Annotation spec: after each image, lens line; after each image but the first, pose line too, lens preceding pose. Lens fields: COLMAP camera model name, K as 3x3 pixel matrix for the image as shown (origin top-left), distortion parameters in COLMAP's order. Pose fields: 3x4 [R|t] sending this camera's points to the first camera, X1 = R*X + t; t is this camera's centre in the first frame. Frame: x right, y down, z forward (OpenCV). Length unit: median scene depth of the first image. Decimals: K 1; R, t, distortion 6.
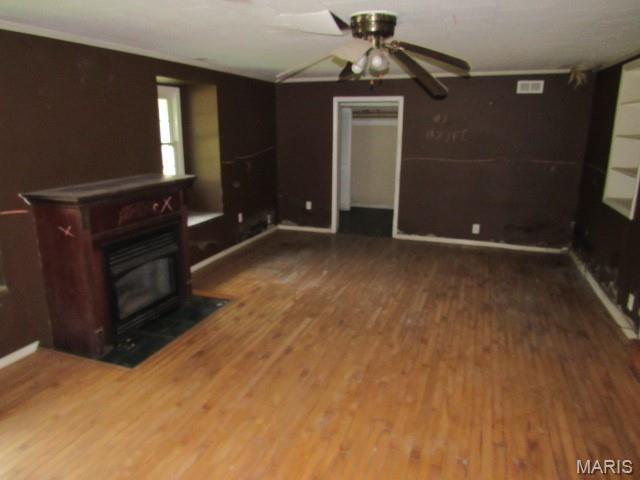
lens RADIAL K [[457.8, 0, 317.6], [0, 457.8, 238.8], [0, 0, 1]] dist [-0.006231, -0.005160]
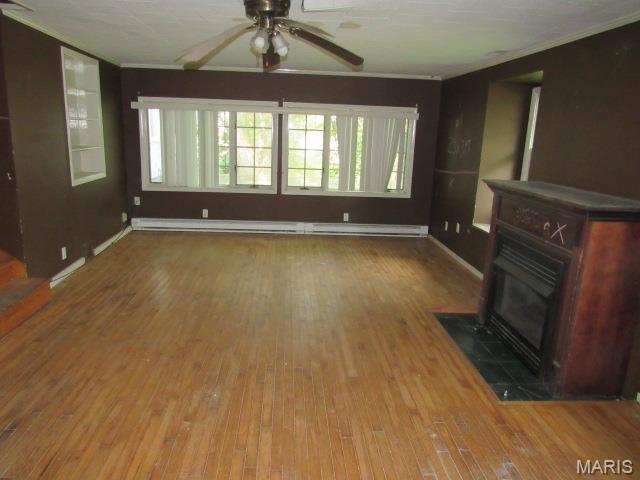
lens RADIAL K [[457.8, 0, 317.2], [0, 457.8, 241.2], [0, 0, 1]] dist [-0.006231, -0.005160]
pose [[-0.917496, 0.047790, -0.394864, 0.330506], [-0.143646, 0.885940, 0.440995, -0.349170], [0.370901, 0.461332, -0.805981, 1.554390]]
